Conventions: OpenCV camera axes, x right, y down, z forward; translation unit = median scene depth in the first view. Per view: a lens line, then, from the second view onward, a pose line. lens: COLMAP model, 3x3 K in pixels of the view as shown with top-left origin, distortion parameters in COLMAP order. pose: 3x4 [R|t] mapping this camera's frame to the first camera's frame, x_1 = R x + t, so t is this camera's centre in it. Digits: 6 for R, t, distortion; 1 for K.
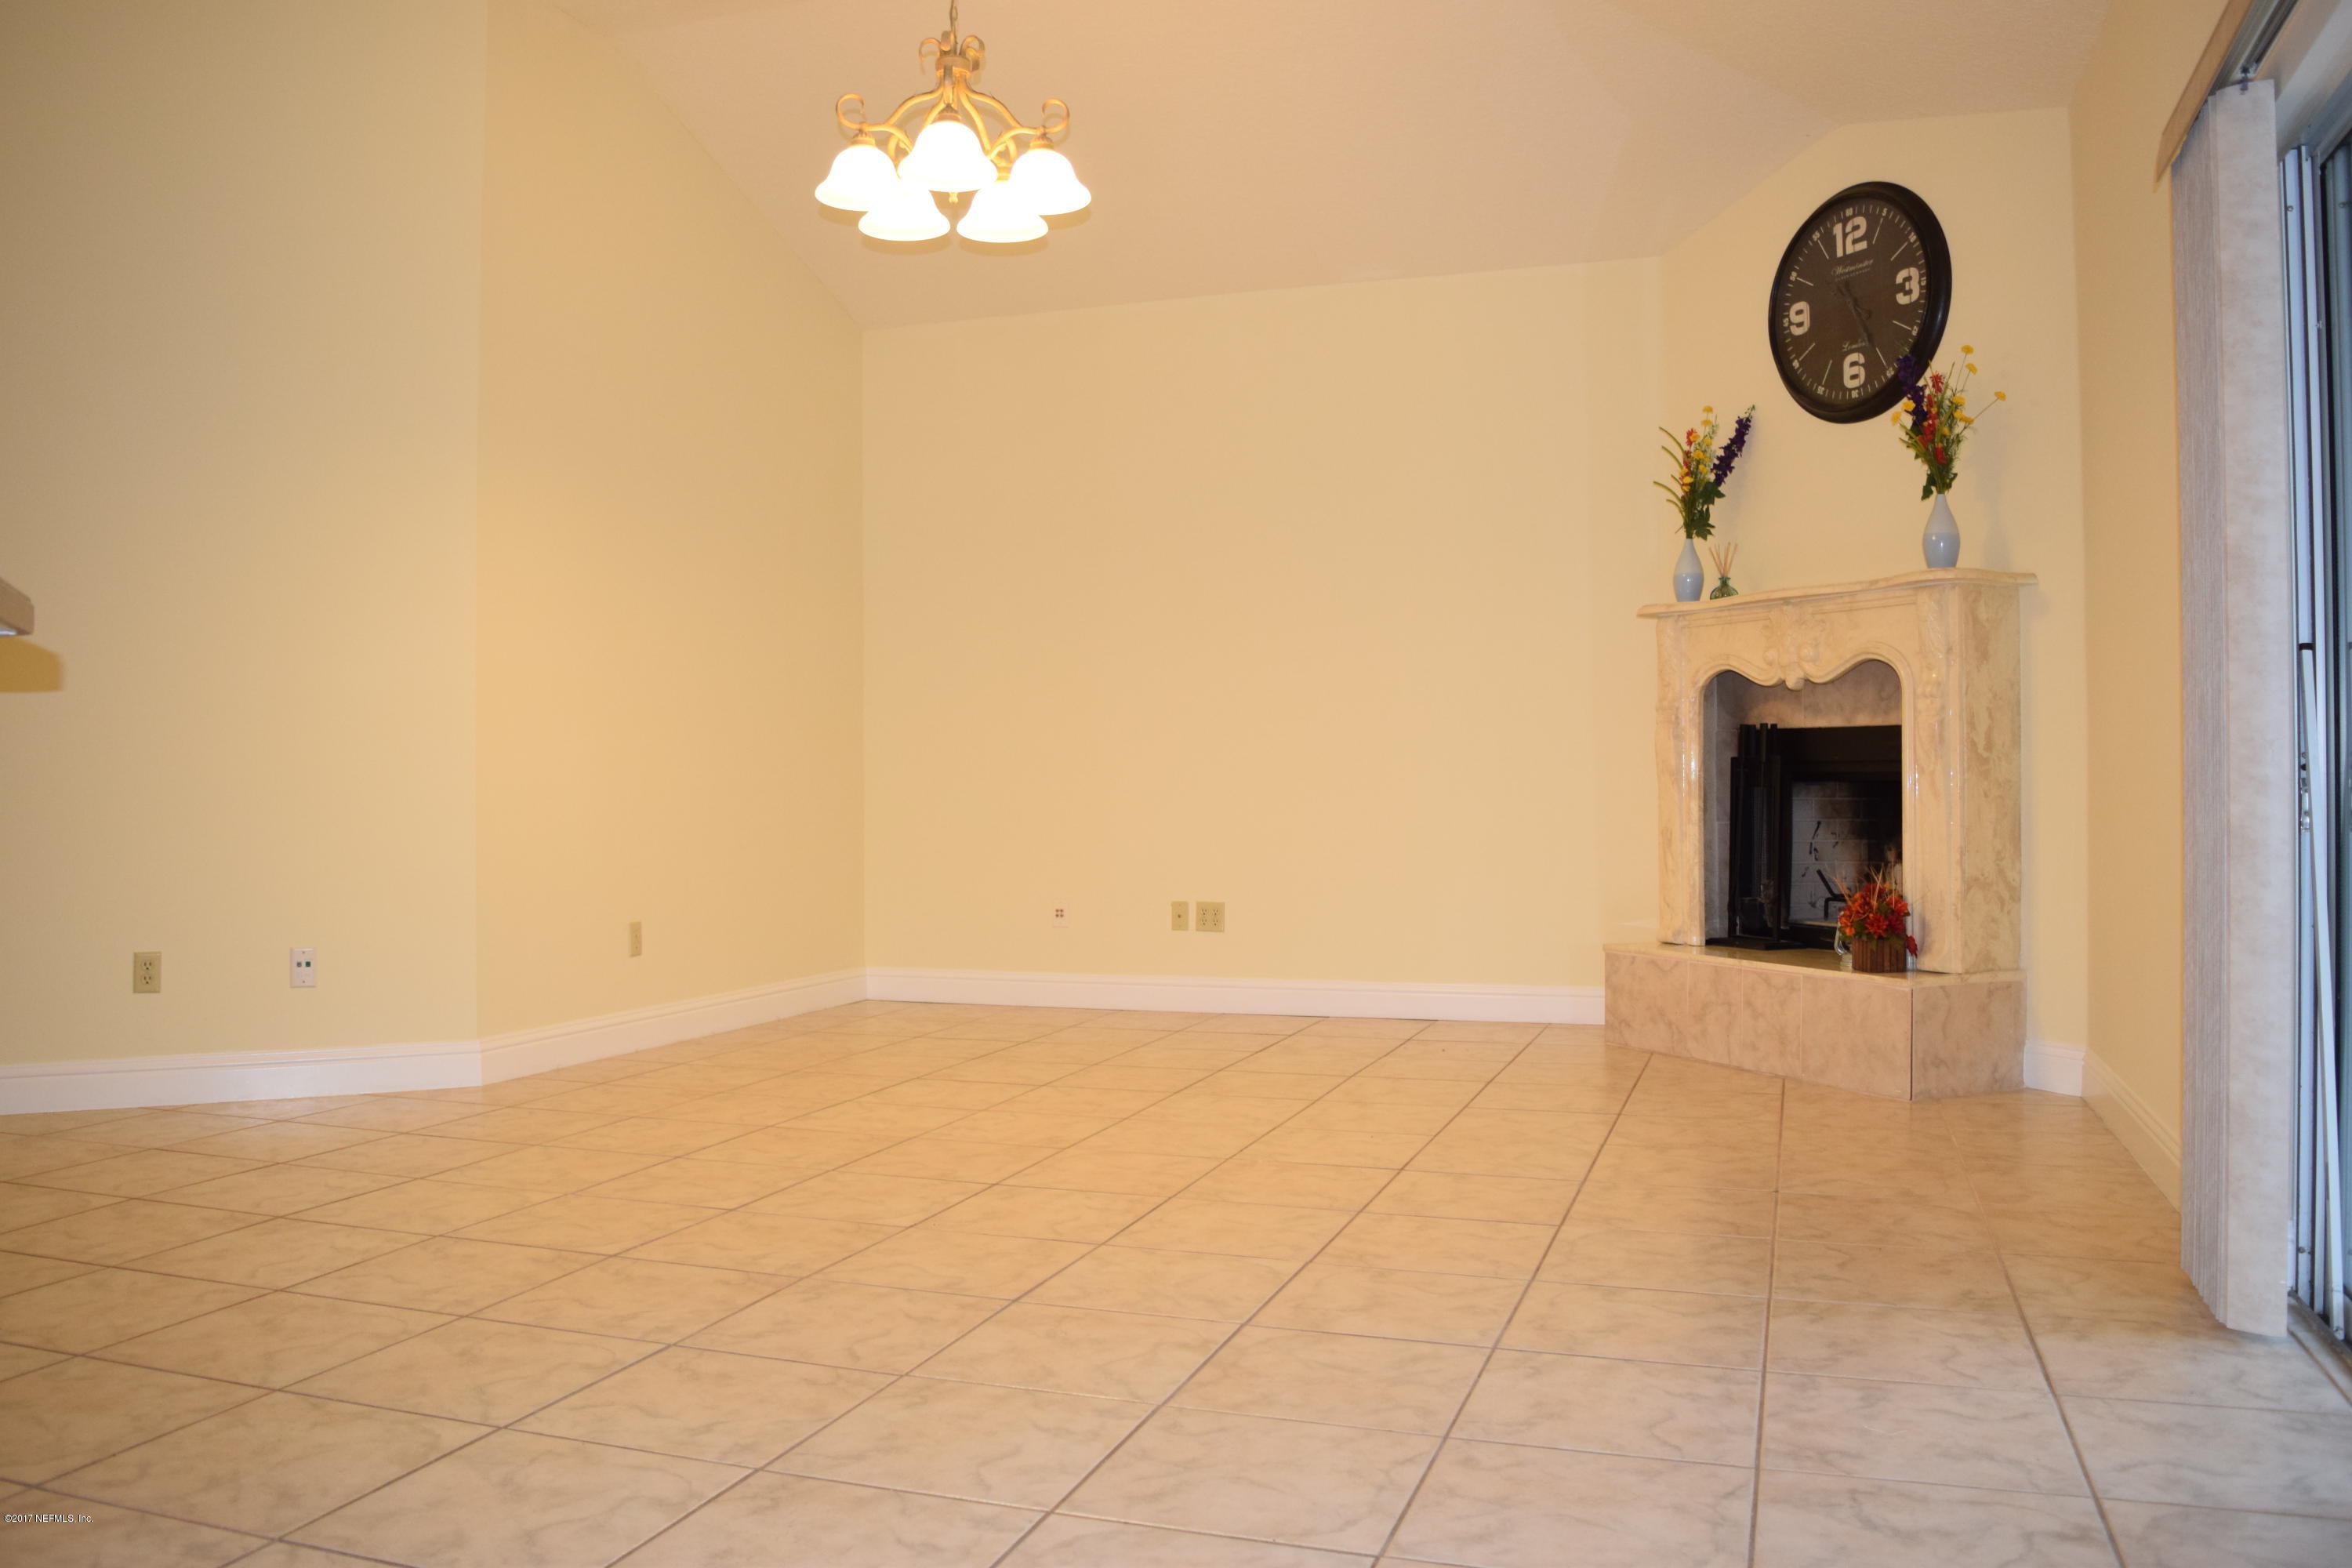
lens RADIAL K [[1837.8, 0, 1177.4], [0, 1837.8, 771.6], [0, 0, 1]] dist [-0.094373, 0.015127]
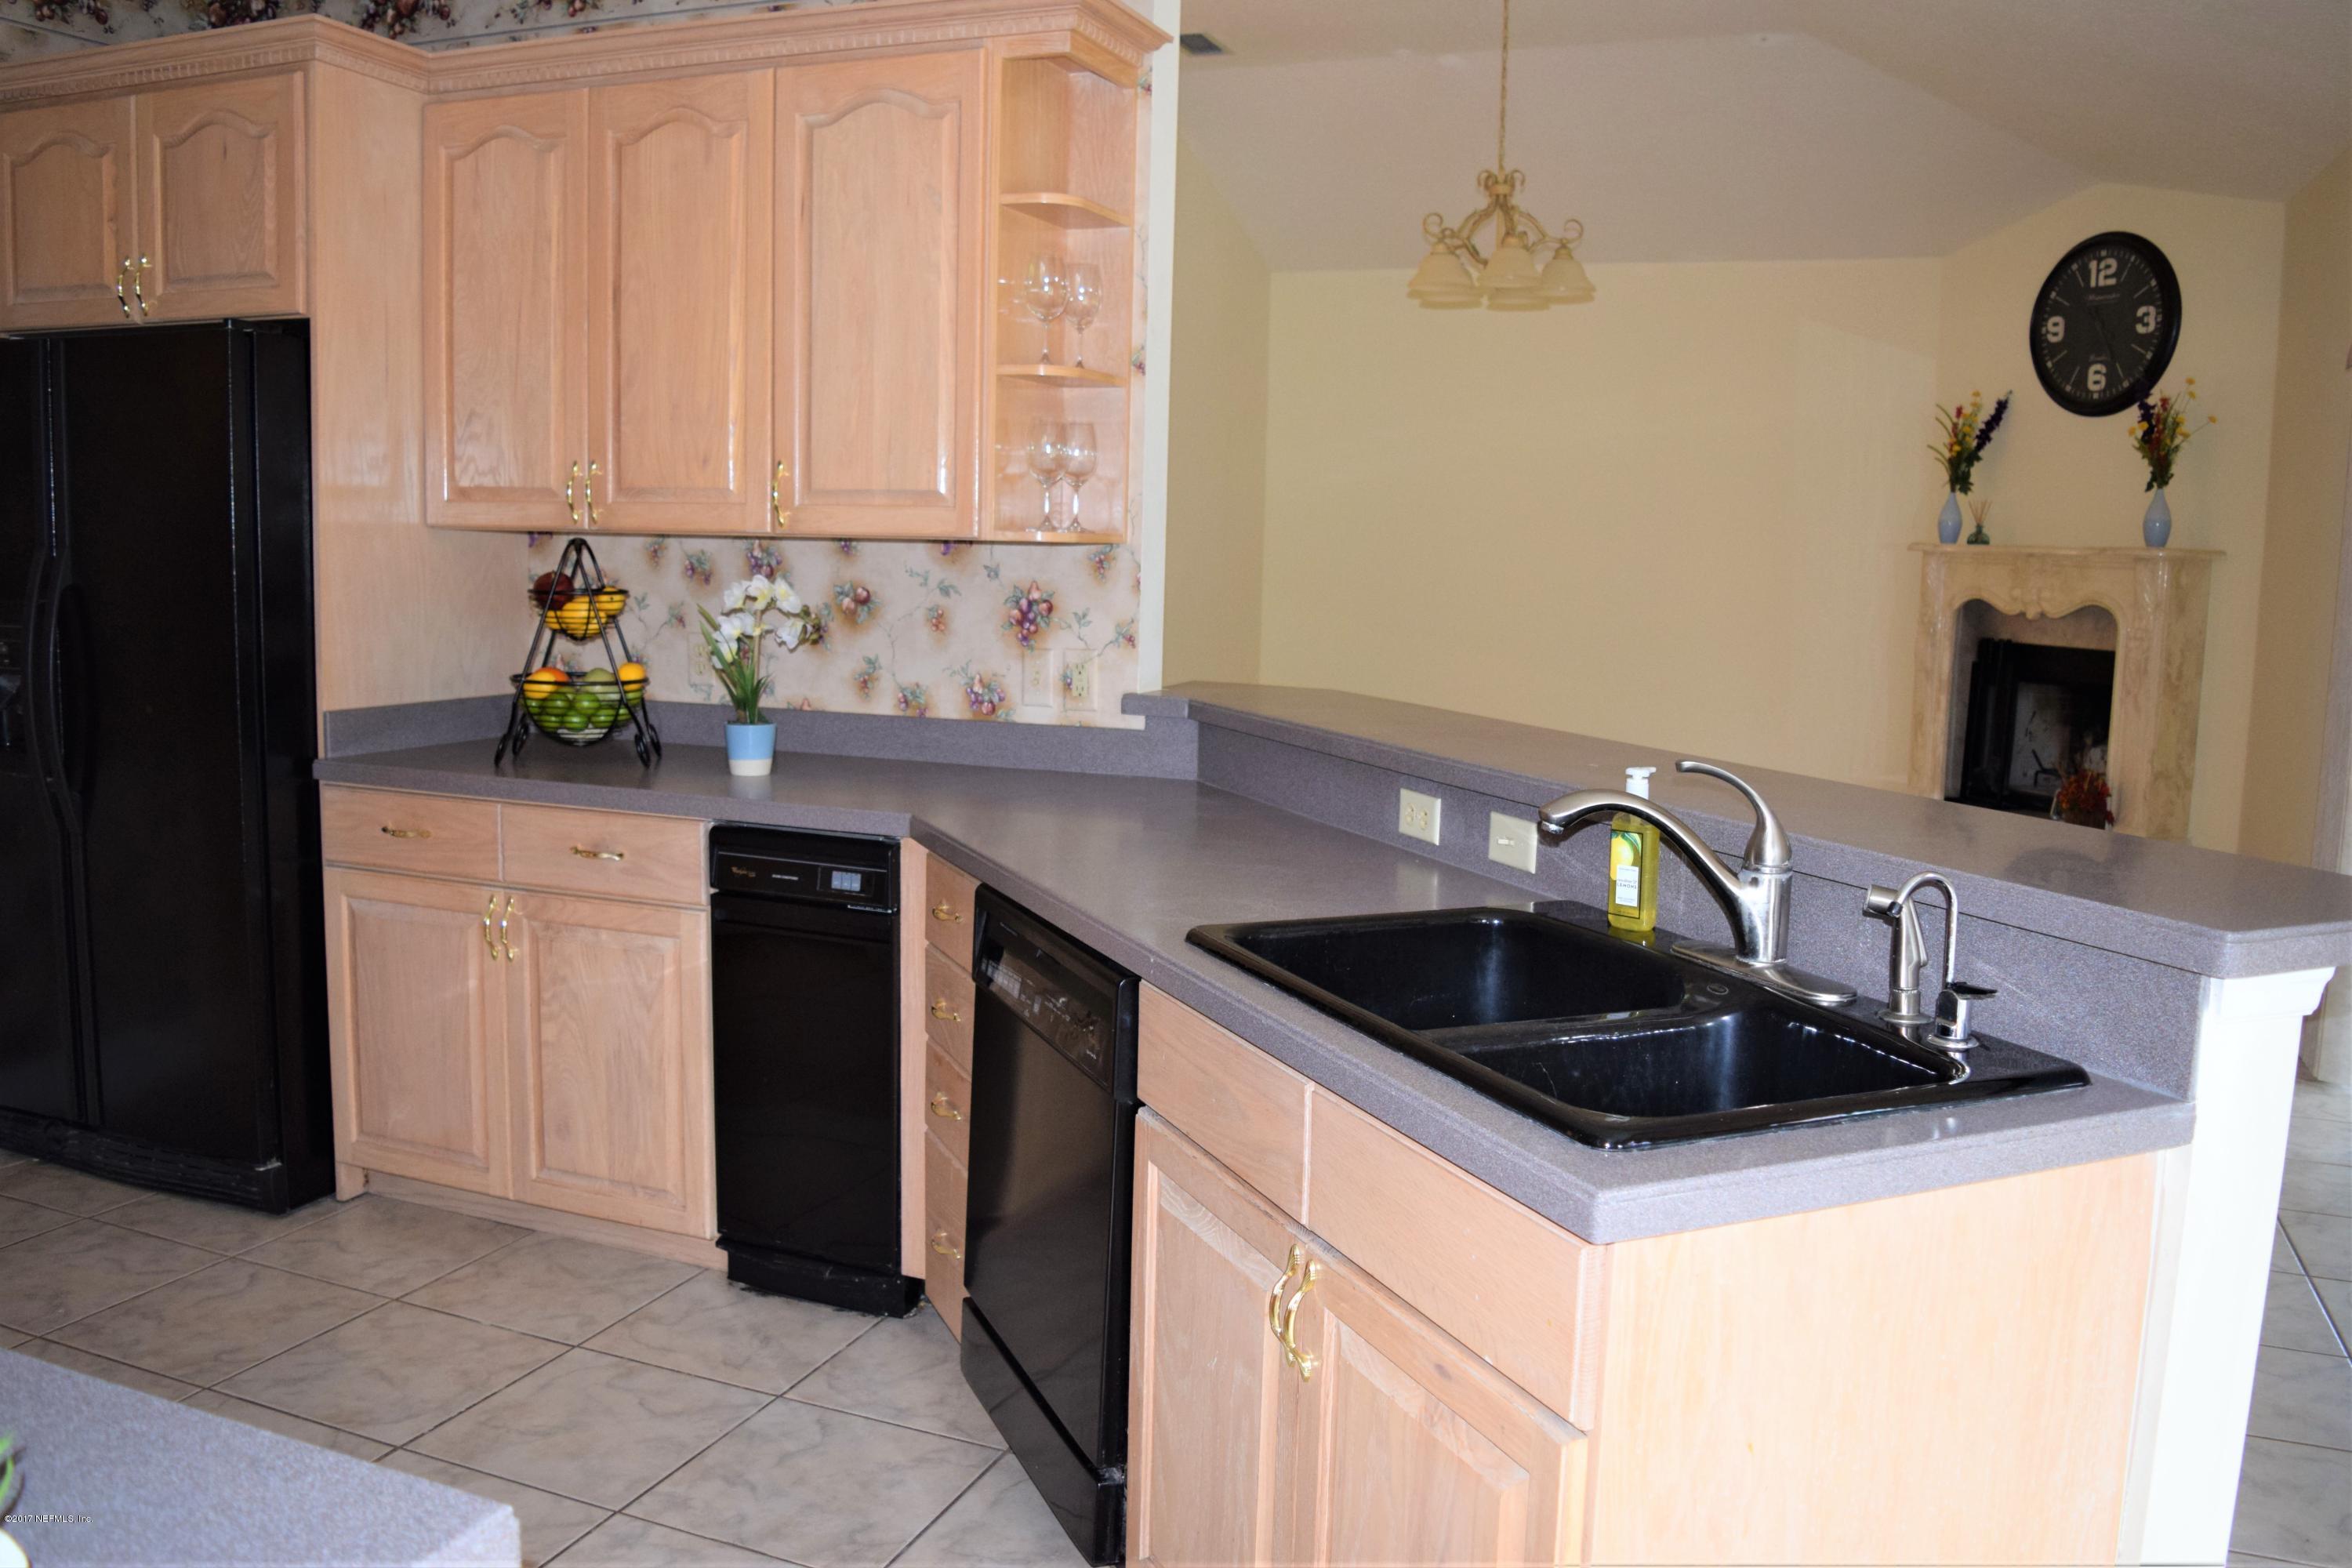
lens RADIAL K [[1837.8, 0, 1160.6], [0, 1837.8, 793.3], [0, 0, 1]] dist [-0.094373, 0.015127]
pose [[0.997821, 0.032877, -0.057210, -0.220004], [-0.024693, 0.990083, 0.138296, -0.085315], [0.061190, -0.136582, 0.988737, -0.364443]]
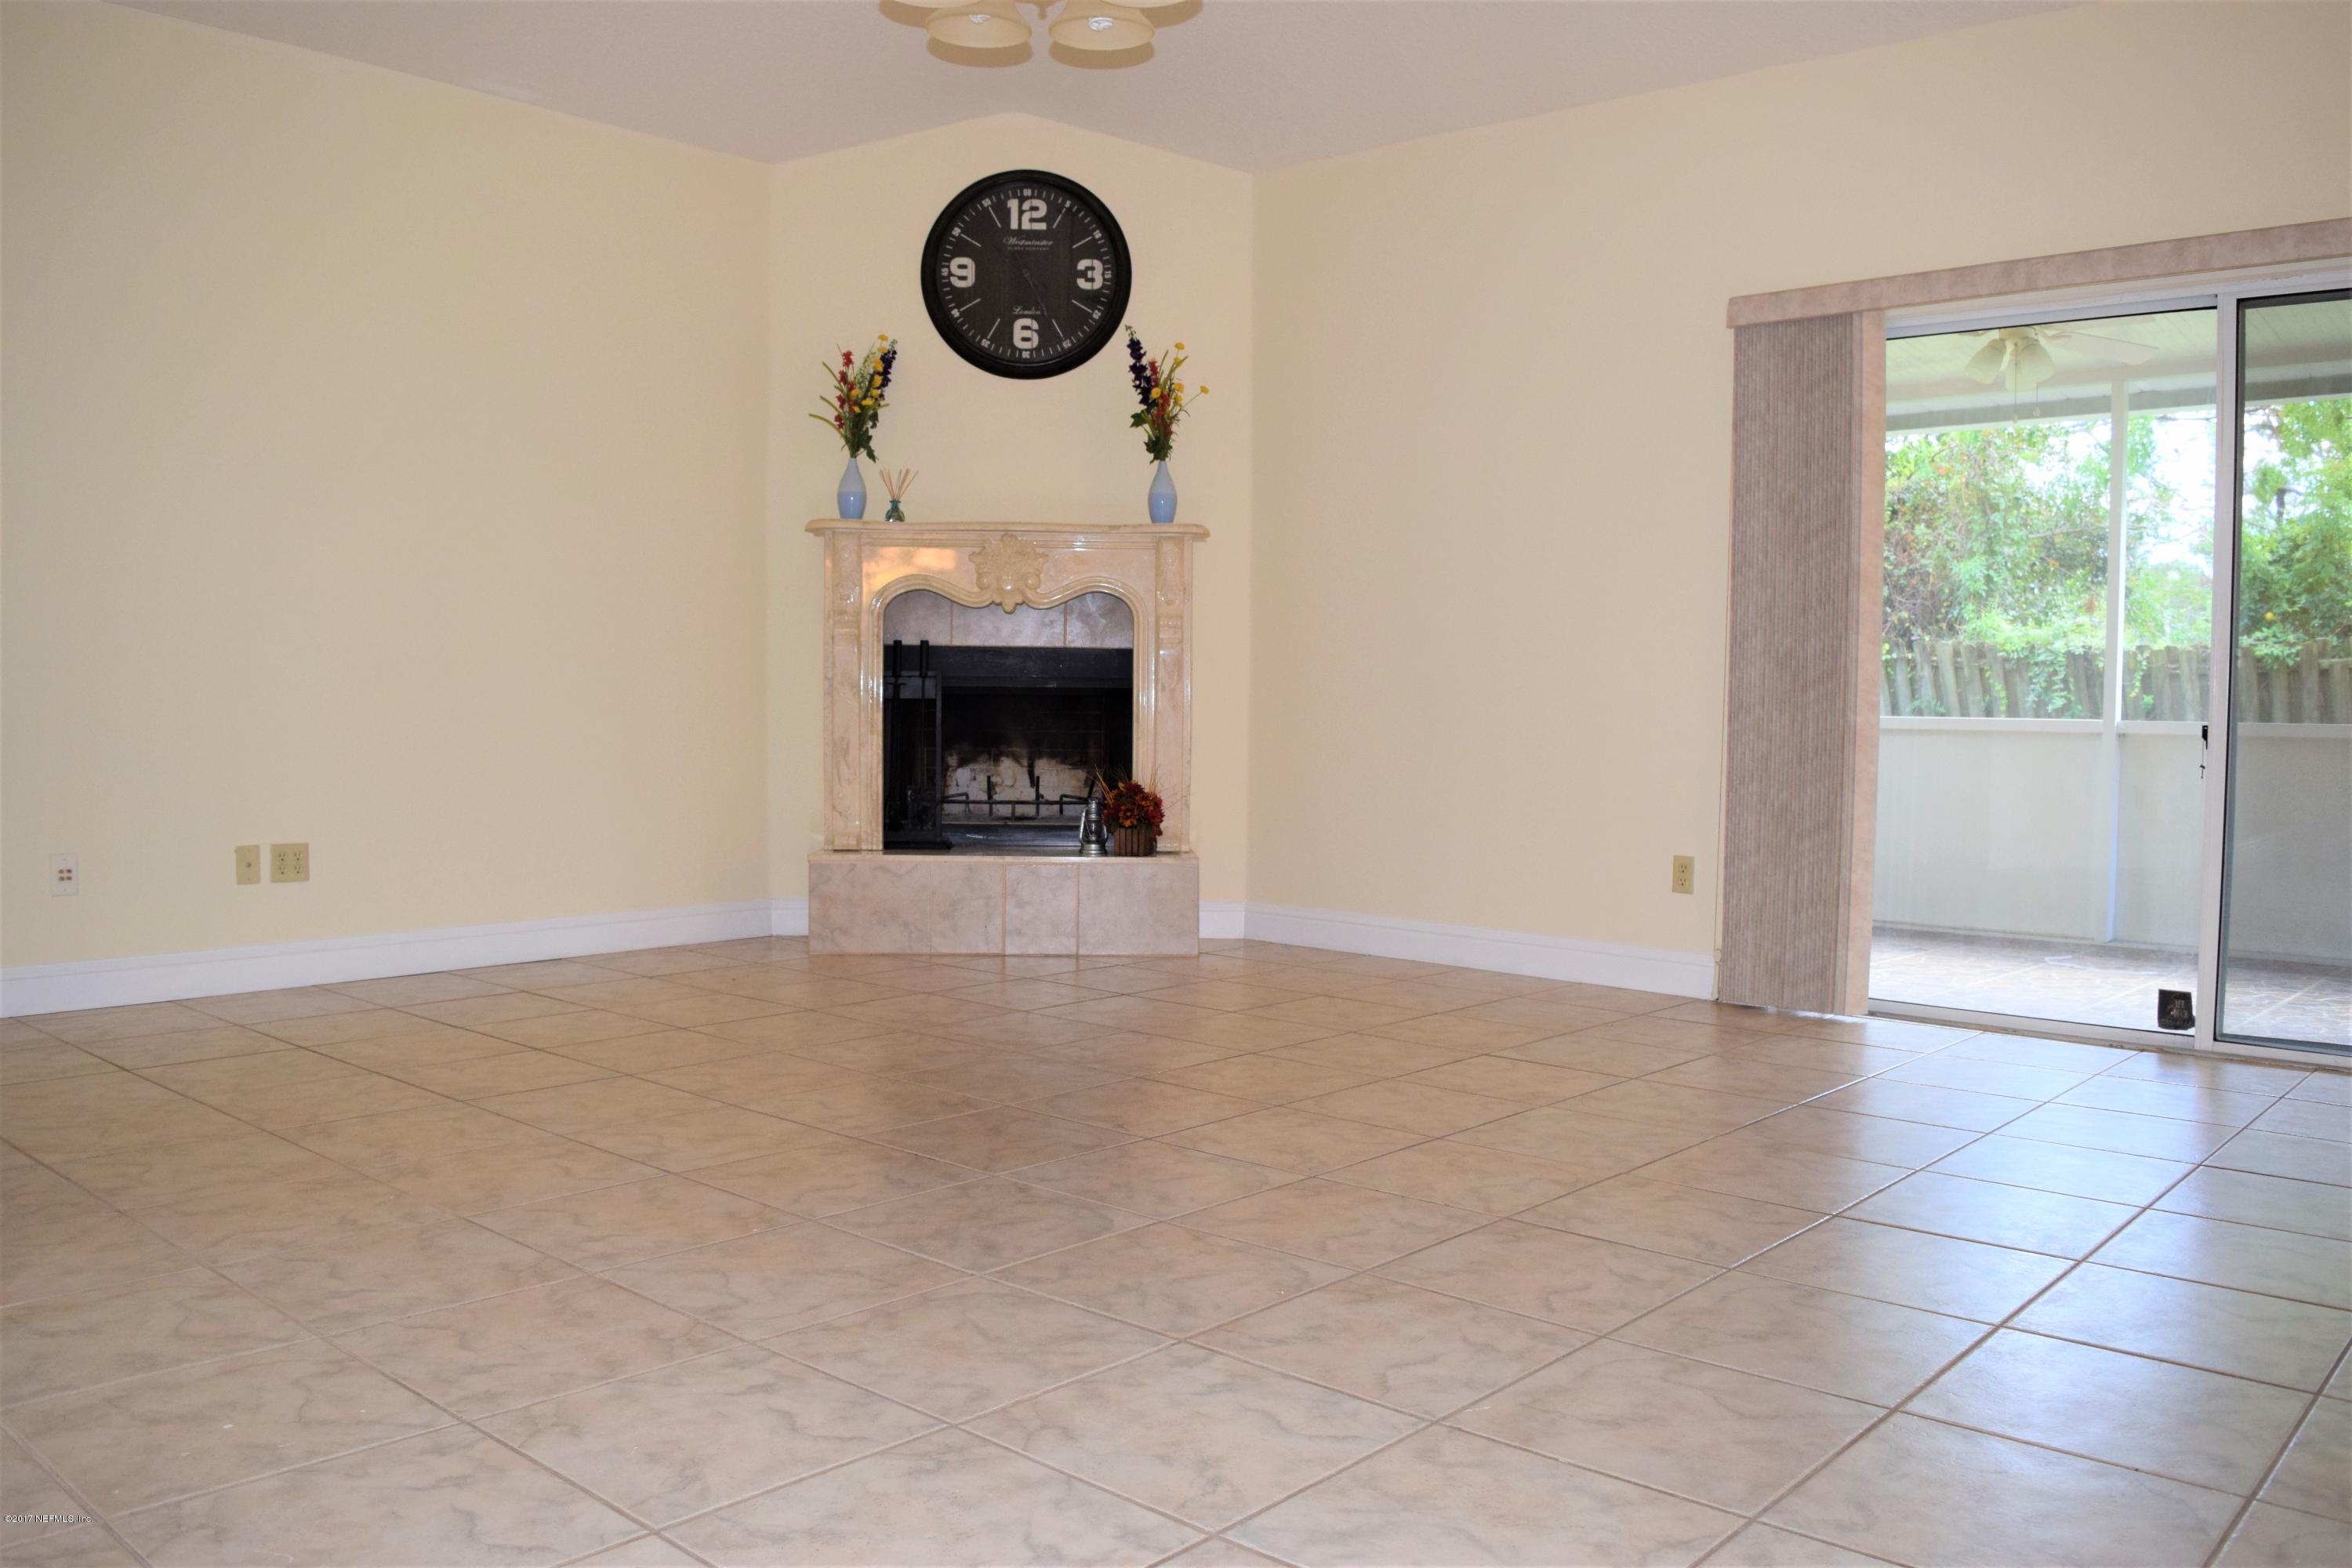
lens RADIAL K [[1837.8, 0, 1162.5], [0, 1837.8, 777.7], [0, 0, 1]] dist [-0.094373, 0.015127]
pose [[0.397426, -0.031396, 0.917097, -0.653185], [-0.016363, 0.999013, 0.041291, 0.007967], [-0.917488, -0.031416, 0.396520, 0.456586]]
